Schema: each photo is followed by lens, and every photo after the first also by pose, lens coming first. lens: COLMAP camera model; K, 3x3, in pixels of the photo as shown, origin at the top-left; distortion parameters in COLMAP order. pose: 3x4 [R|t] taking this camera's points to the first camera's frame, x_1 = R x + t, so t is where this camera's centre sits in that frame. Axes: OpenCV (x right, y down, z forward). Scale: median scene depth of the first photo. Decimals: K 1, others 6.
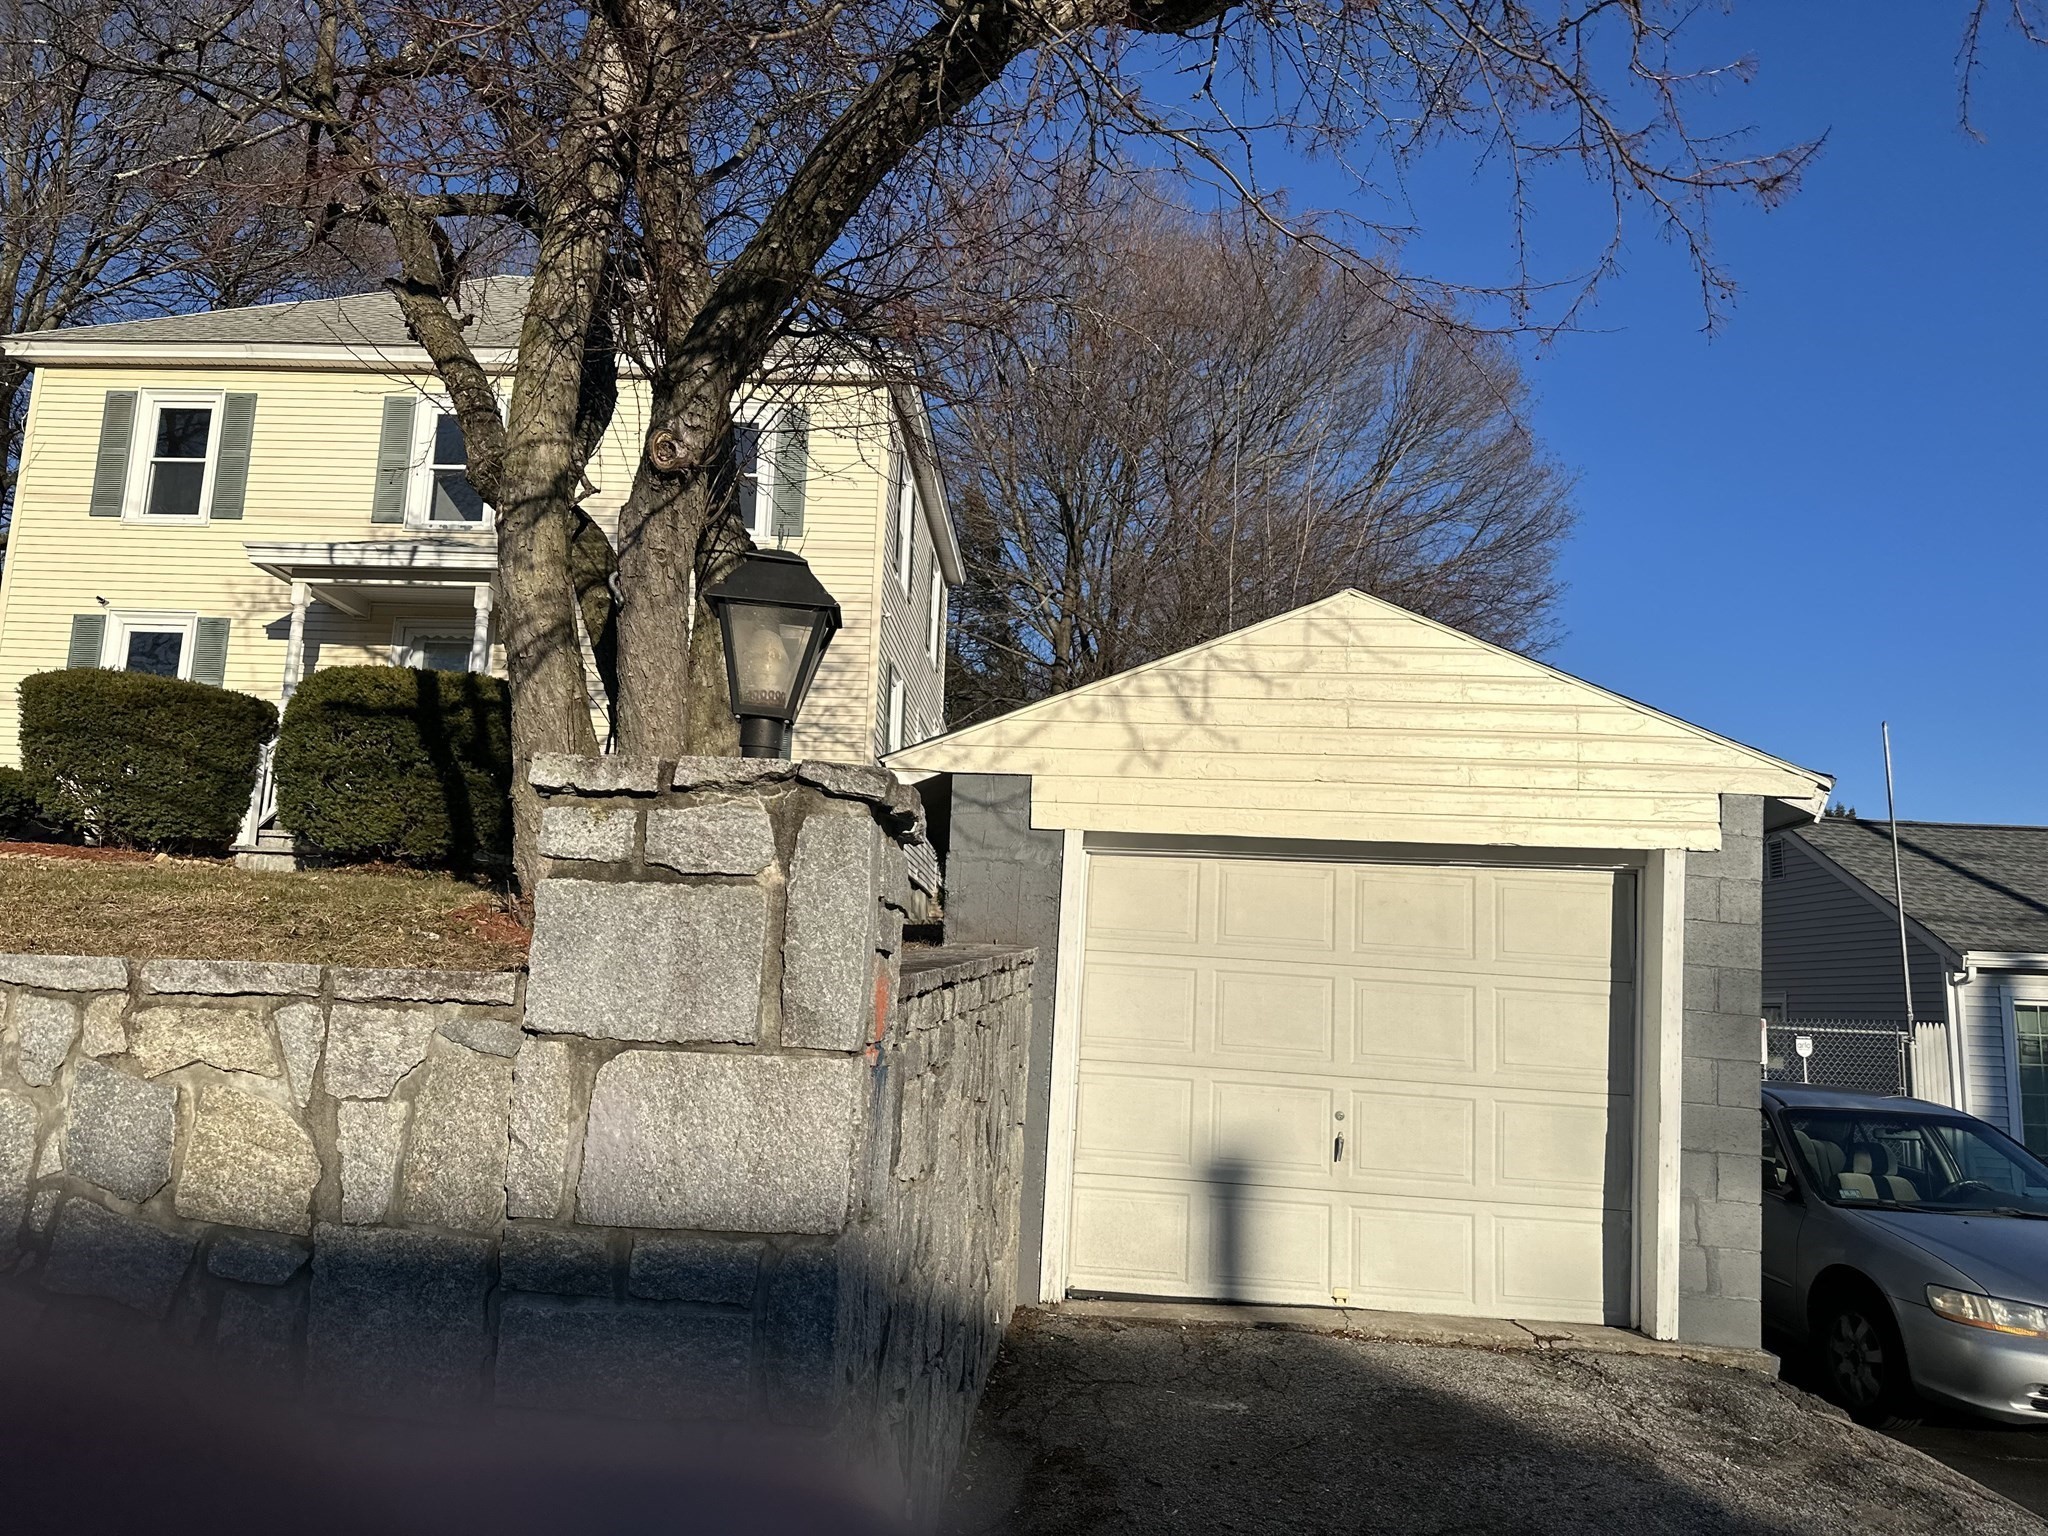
lens RADIAL K [[1450.4, 0, 1039.7], [0, 1450.4, 753.6], [0, 0, 1]] dist [0.012004, -0.017813]
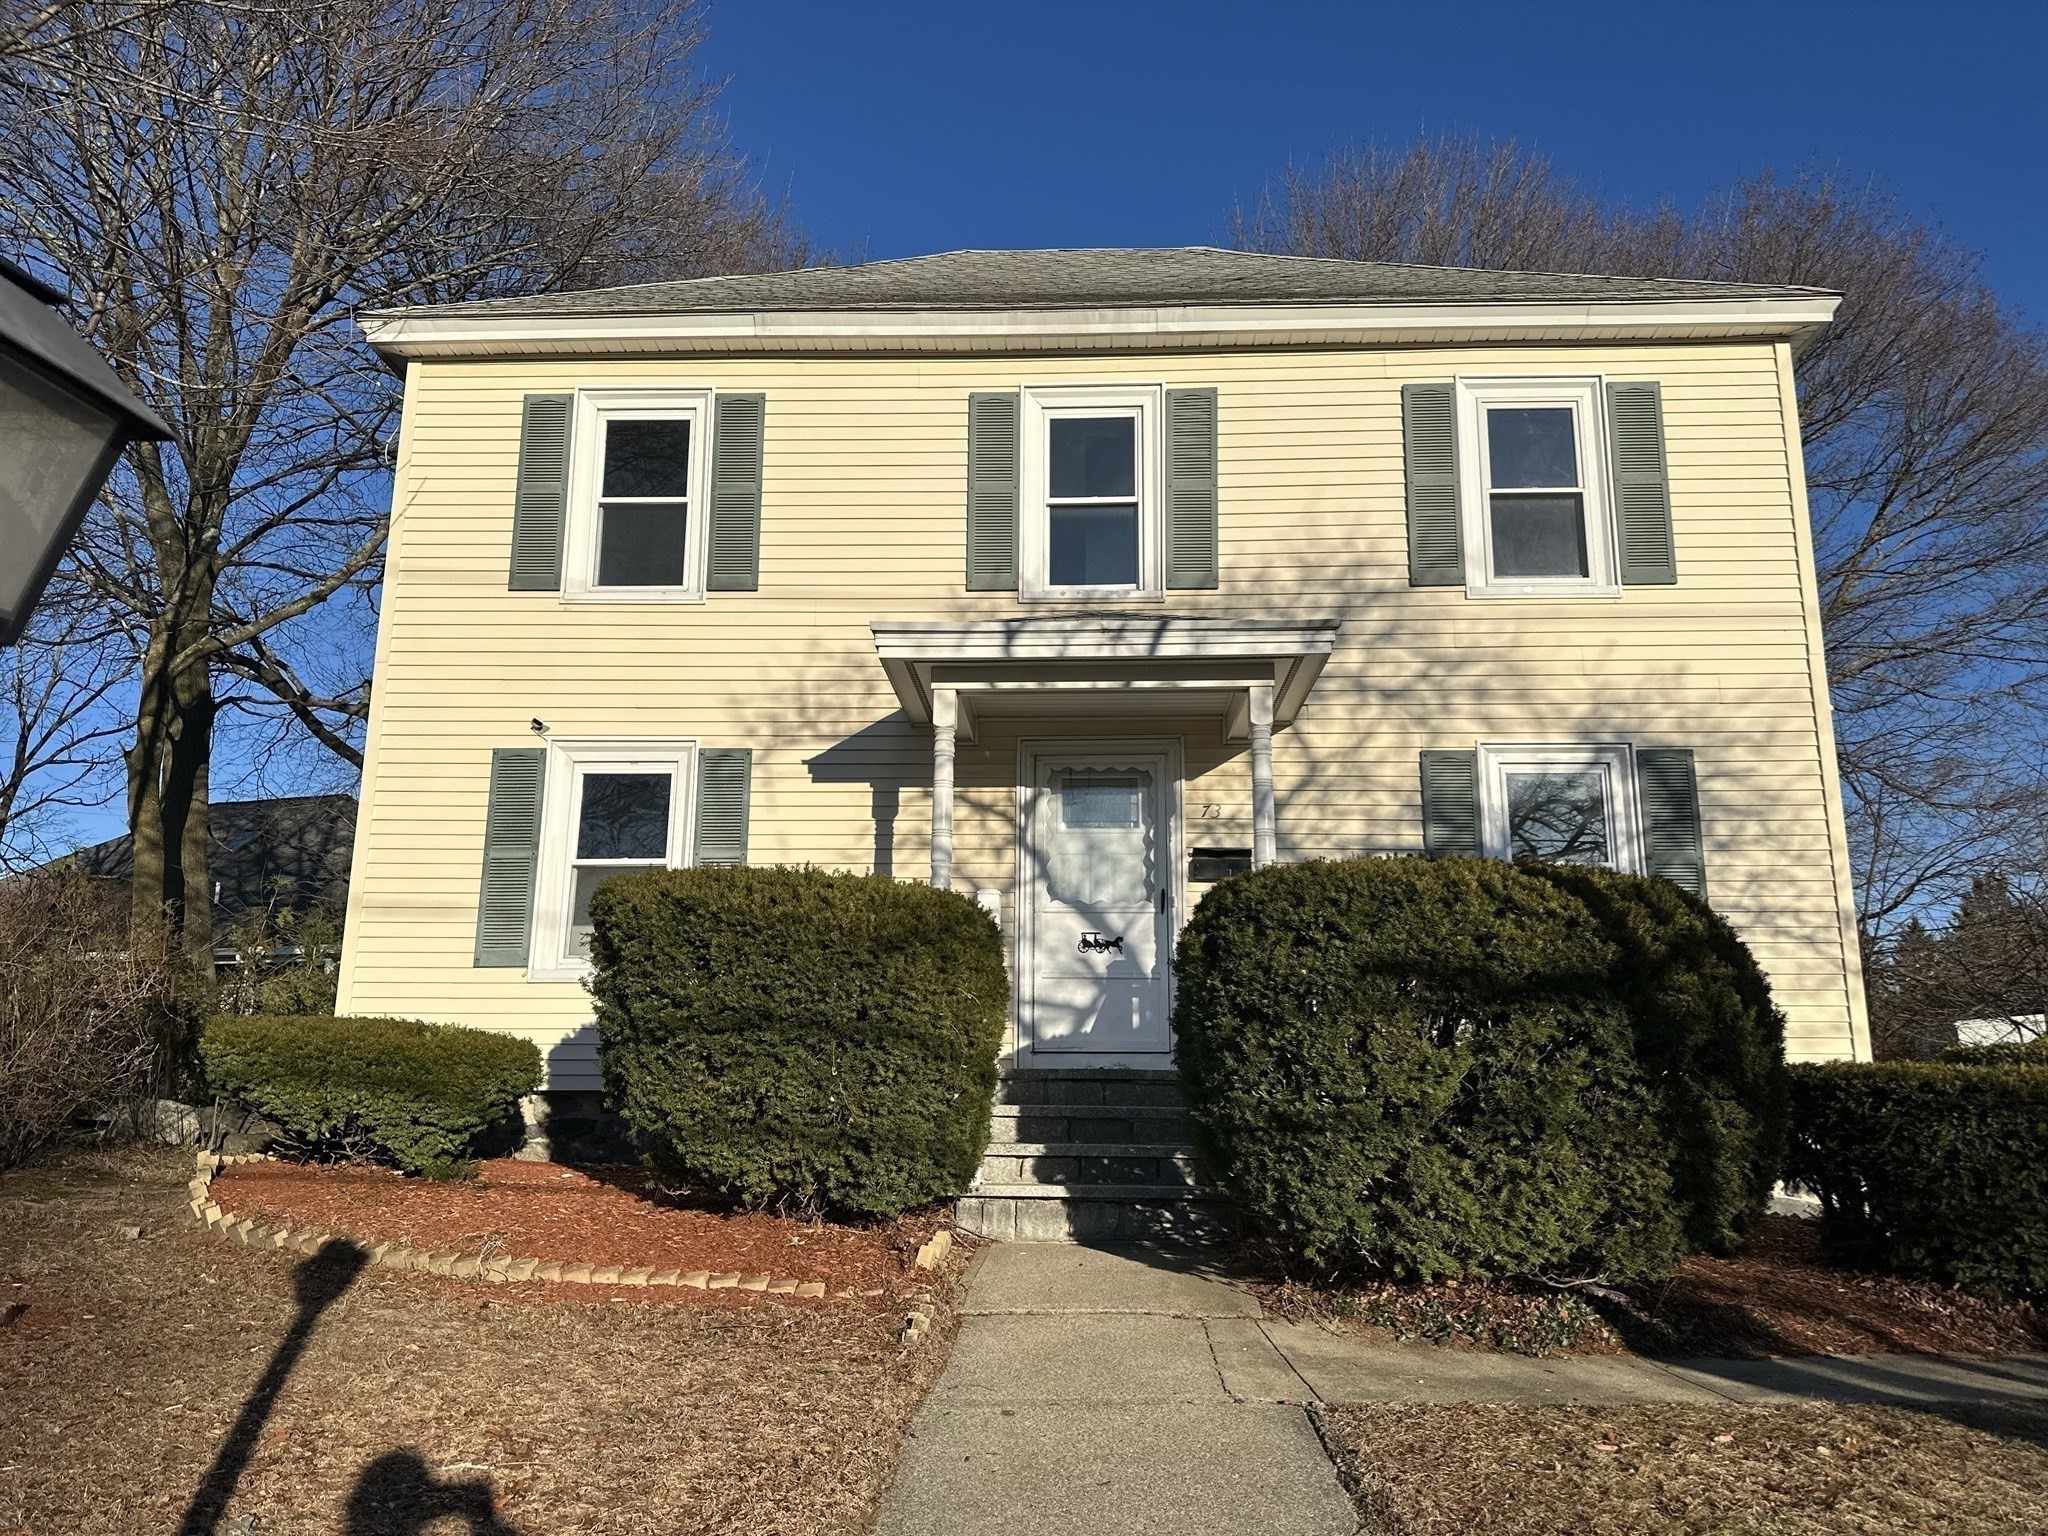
lens RADIAL K [[1450.4, 0, 1033.0], [0, 1450.4, 782.1], [0, 0, 1]] dist [0.012004, -0.017813]
pose [[0.999751, -0.020717, -0.008250, -0.477479], [0.020336, 0.998831, -0.043842, -0.055511], [0.009149, 0.043664, 0.999004, 0.428523]]
